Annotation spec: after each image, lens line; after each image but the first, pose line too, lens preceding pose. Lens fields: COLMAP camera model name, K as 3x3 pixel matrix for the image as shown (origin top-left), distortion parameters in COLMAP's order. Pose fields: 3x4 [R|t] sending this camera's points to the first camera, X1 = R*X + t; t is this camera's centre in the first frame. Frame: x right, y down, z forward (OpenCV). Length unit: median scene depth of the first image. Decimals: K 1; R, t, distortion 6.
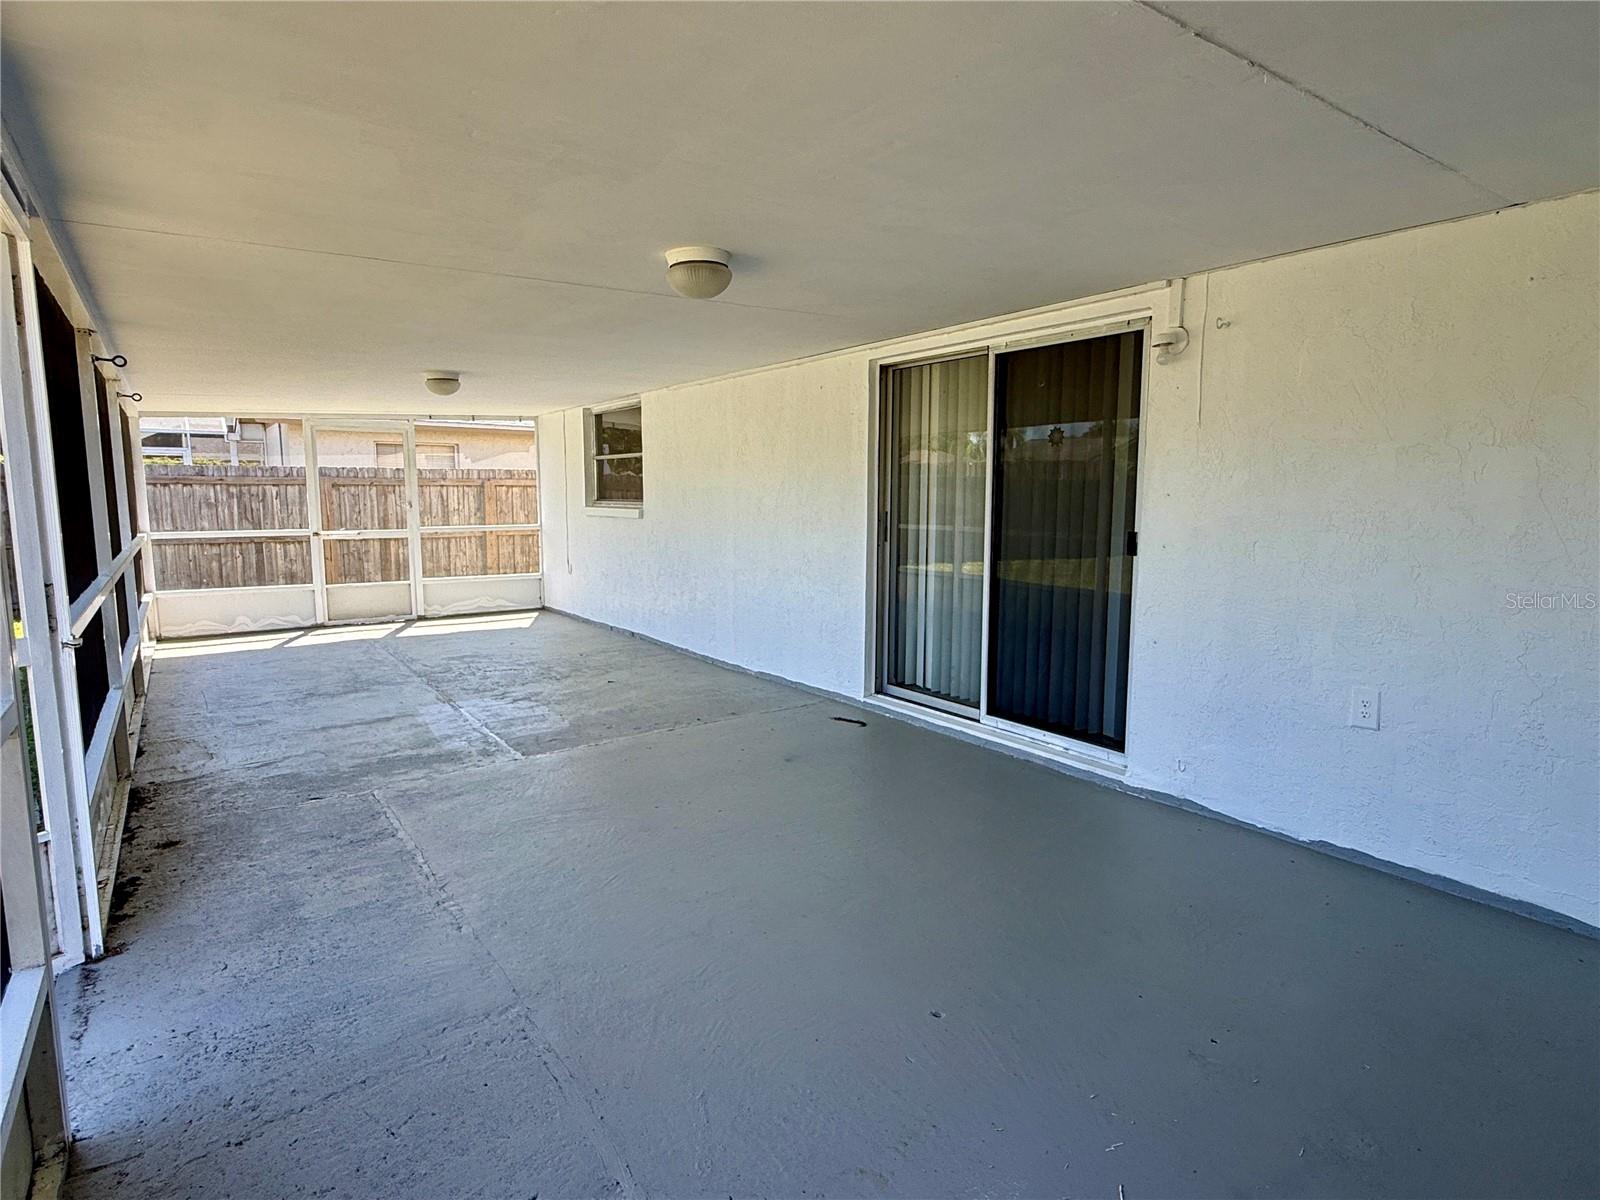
lens RADIAL K [[855.8, 0, 799.2], [0, 855.8, 603.2], [0, 0, 1]] dist [-0.001712, 0.000857]
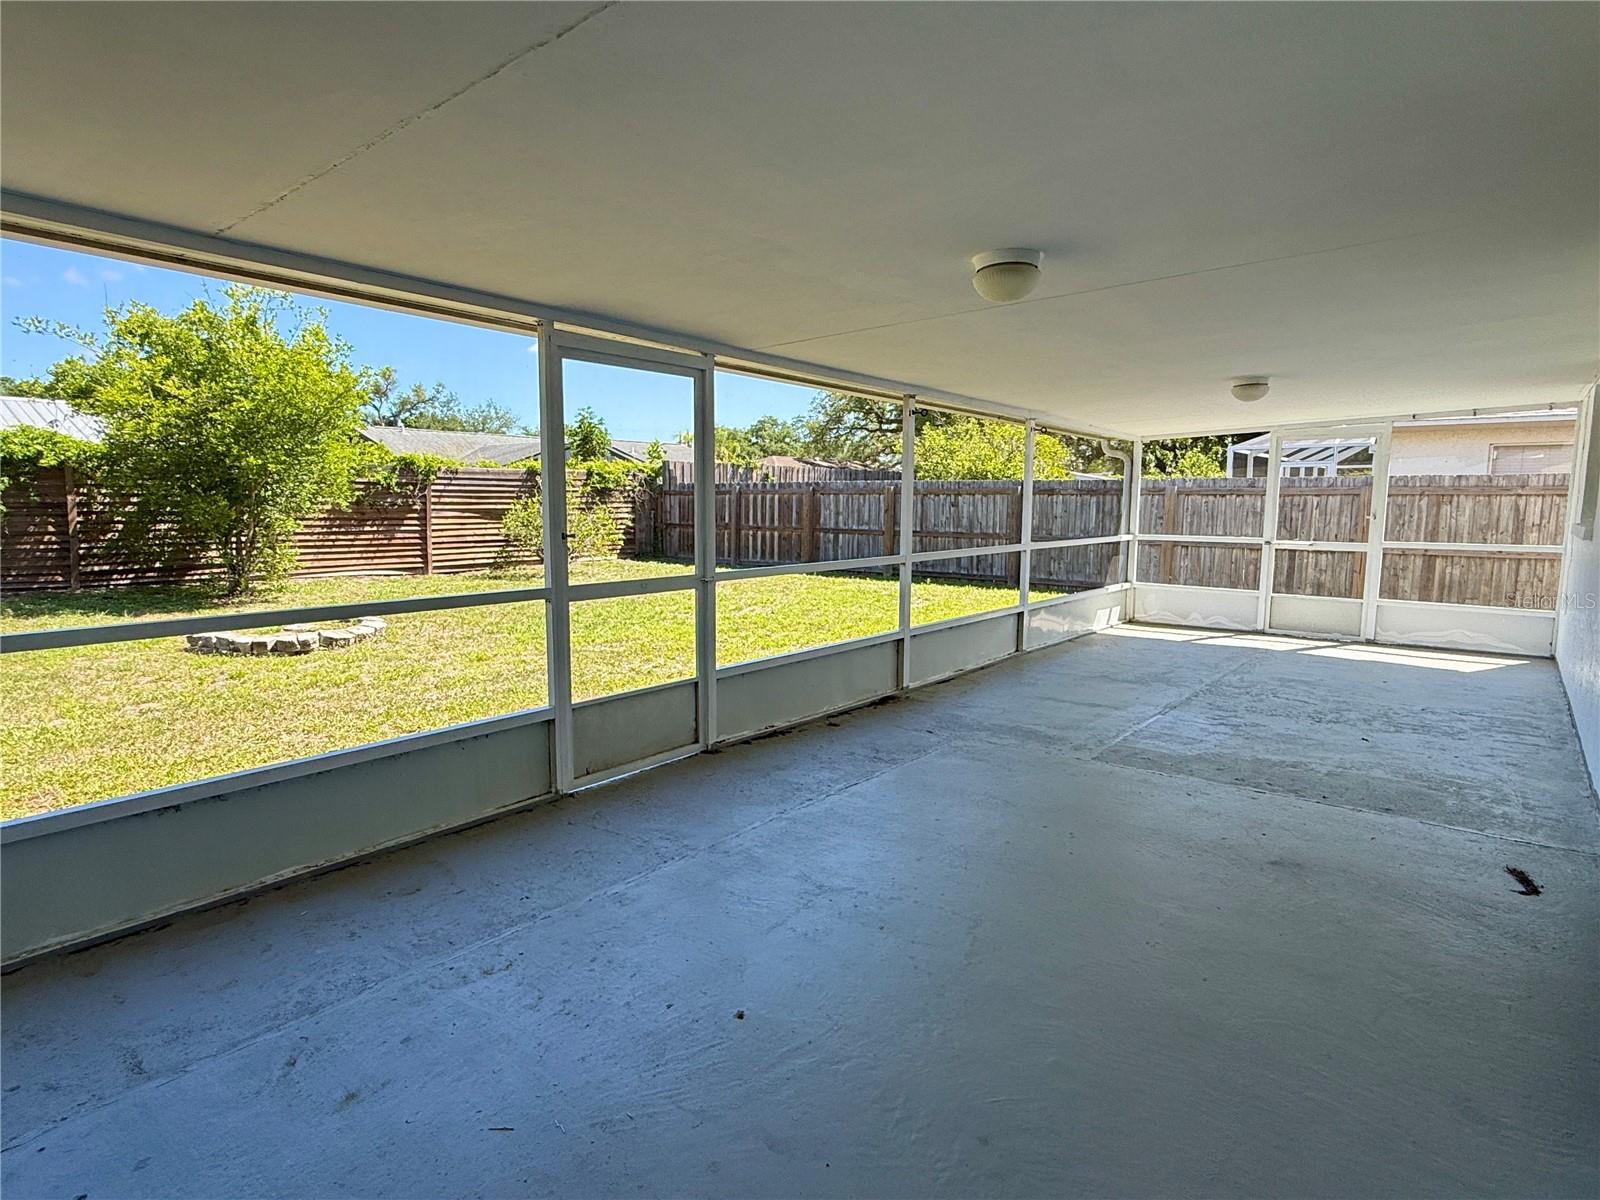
lens RADIAL K [[855.8, 0, 799.2], [0, 855.8, 603.2], [0, 0, 1]] dist [-0.001712, 0.000857]
pose [[0.258833, 0.115394, -0.959004, 0.282569], [-0.128463, 0.988131, 0.084227, -0.023627], [0.957341, 0.101395, 0.270585, 0.195761]]
